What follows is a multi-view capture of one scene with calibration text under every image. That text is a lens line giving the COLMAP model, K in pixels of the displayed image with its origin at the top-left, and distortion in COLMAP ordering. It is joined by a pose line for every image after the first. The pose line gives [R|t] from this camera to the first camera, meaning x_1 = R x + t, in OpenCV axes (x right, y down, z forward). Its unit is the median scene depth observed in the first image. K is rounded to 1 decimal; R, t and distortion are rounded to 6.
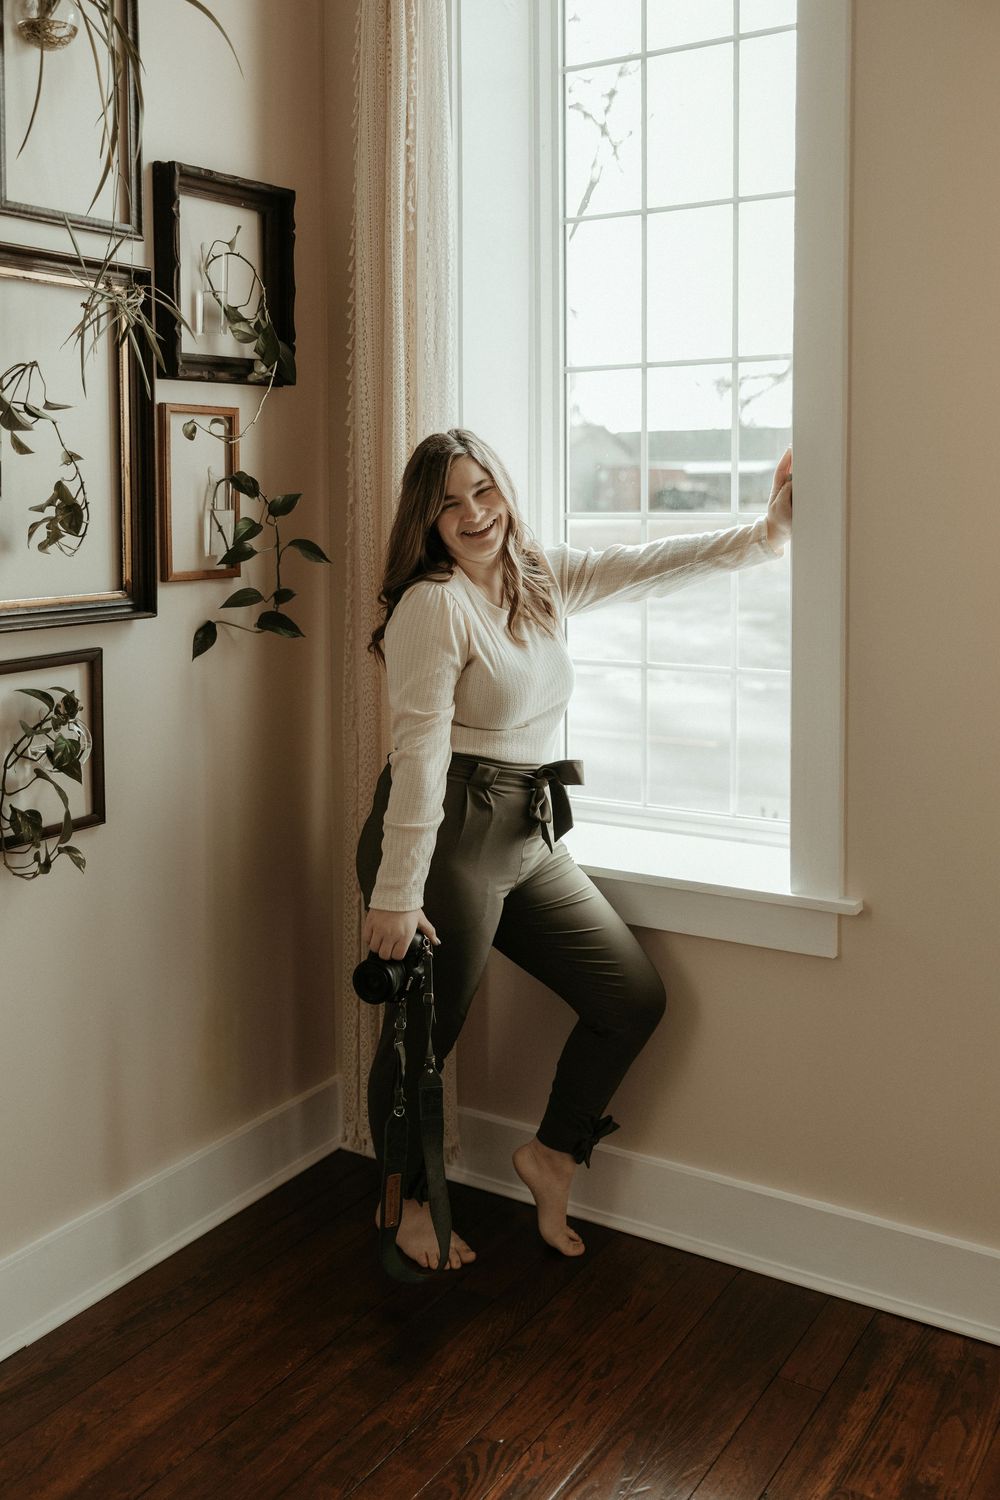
lens RADIAL K [[1437.2, 0, 496.4], [0, 1437.2, 606.5], [0, 0, 1]] dist [0.000990, -0.003701]
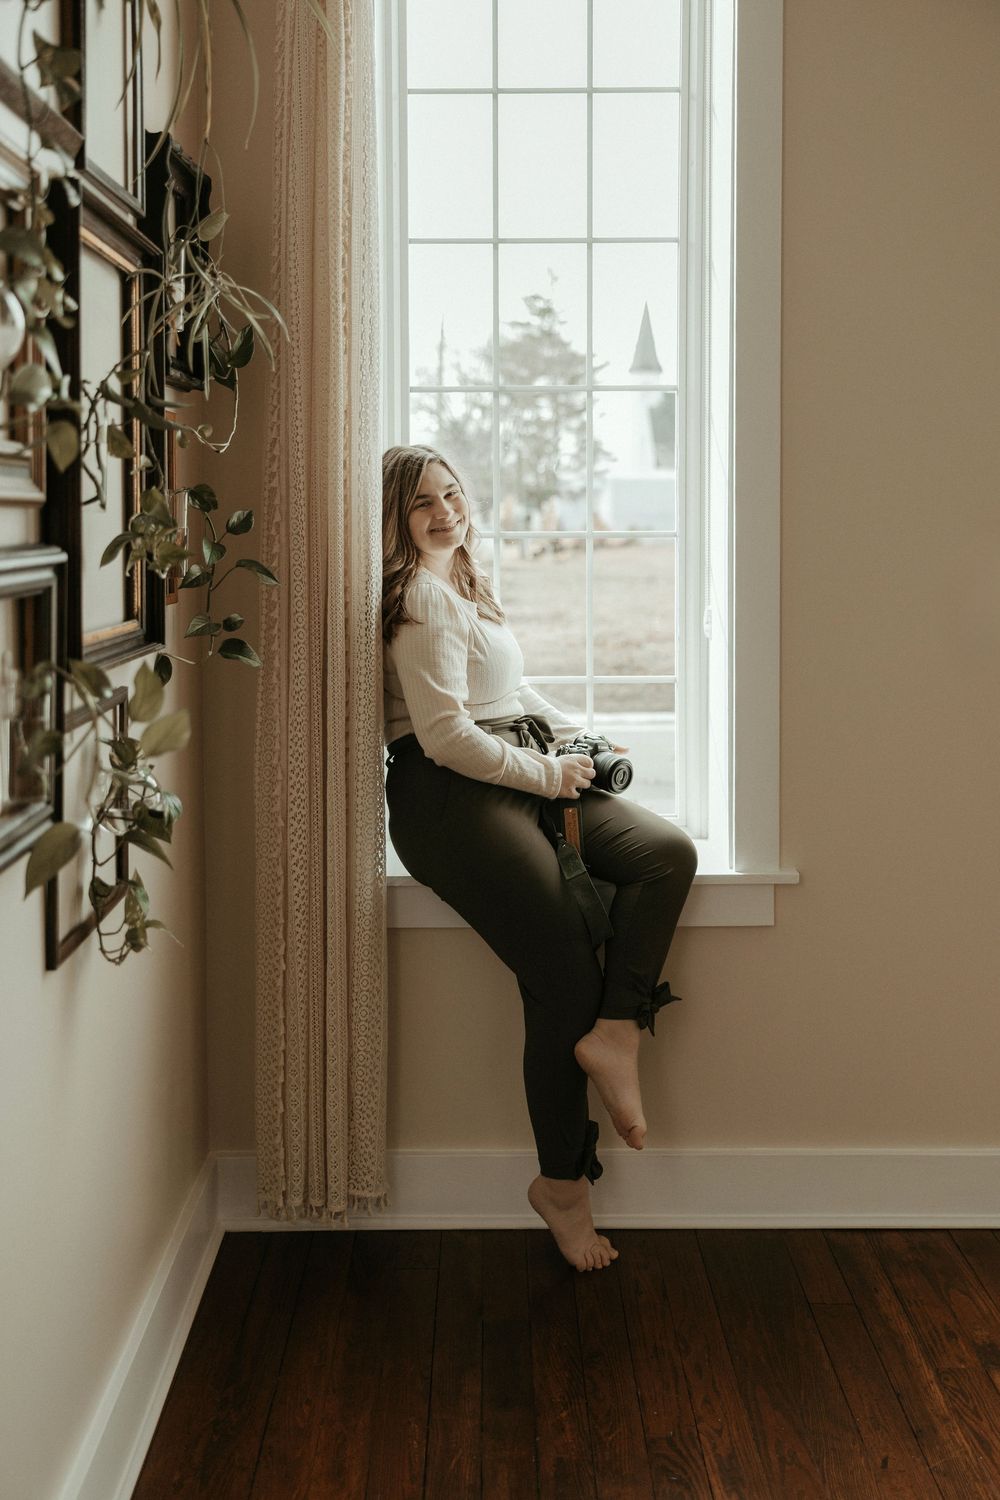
lens RADIAL K [[1437.2, 0, 496.4], [0, 1437.2, 606.5], [0, 0, 1]] dist [0.000990, -0.003701]
pose [[0.850065, -0.032020, 0.525703, -0.573457], [0.046330, 0.998827, -0.014078, 0.003719], [-0.524635, 0.036323, 0.850552, 0.165555]]
